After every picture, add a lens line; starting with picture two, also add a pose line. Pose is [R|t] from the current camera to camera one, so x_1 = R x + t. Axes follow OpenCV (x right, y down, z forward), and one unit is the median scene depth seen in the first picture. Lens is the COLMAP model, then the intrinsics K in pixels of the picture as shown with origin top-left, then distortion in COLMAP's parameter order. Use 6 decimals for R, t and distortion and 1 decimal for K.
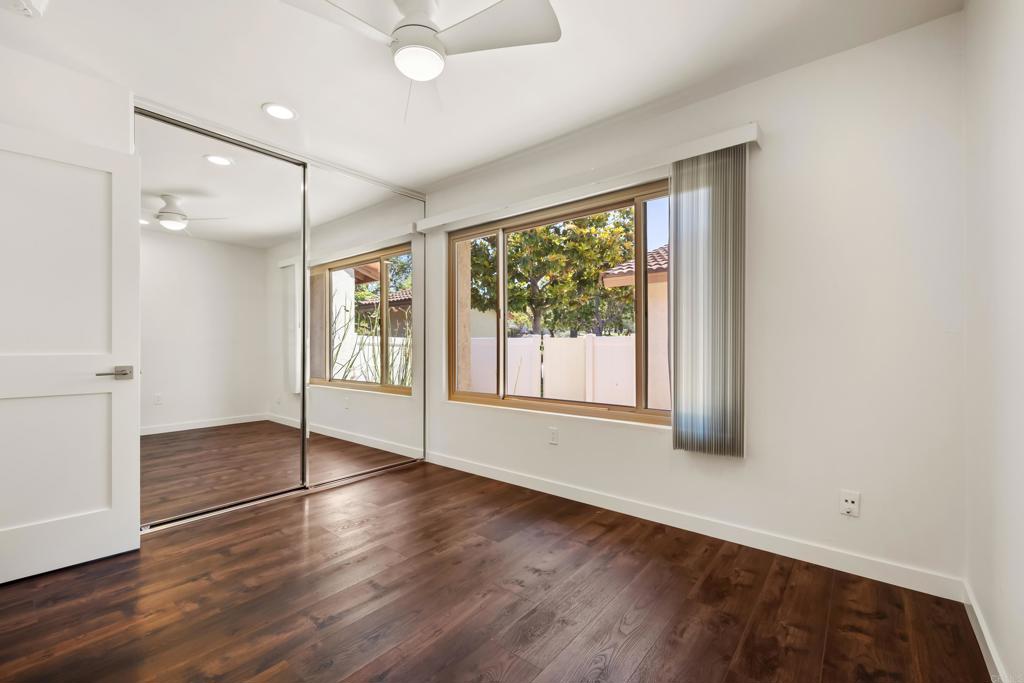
lens RADIAL K [[433.1, 0, 508.7], [0, 433.1, 342.4], [0, 0, 1]] dist [-0.001390, -0.000660]
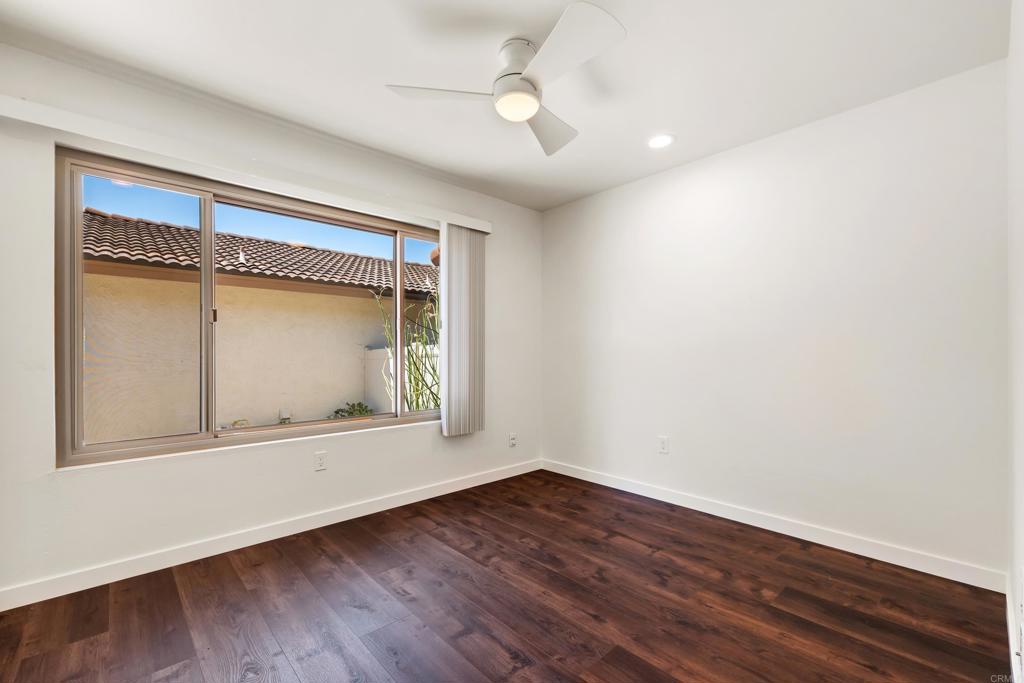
lens RADIAL K [[433.1, 0, 508.7], [0, 433.1, 342.4], [0, 0, 1]] dist [-0.001390, -0.000660]
pose [[0.137823, 0.028185, 0.990056, -0.925040], [0.003448, 0.999575, -0.028936, 0.000343], [-0.990451, 0.007402, 0.137667, 0.622393]]
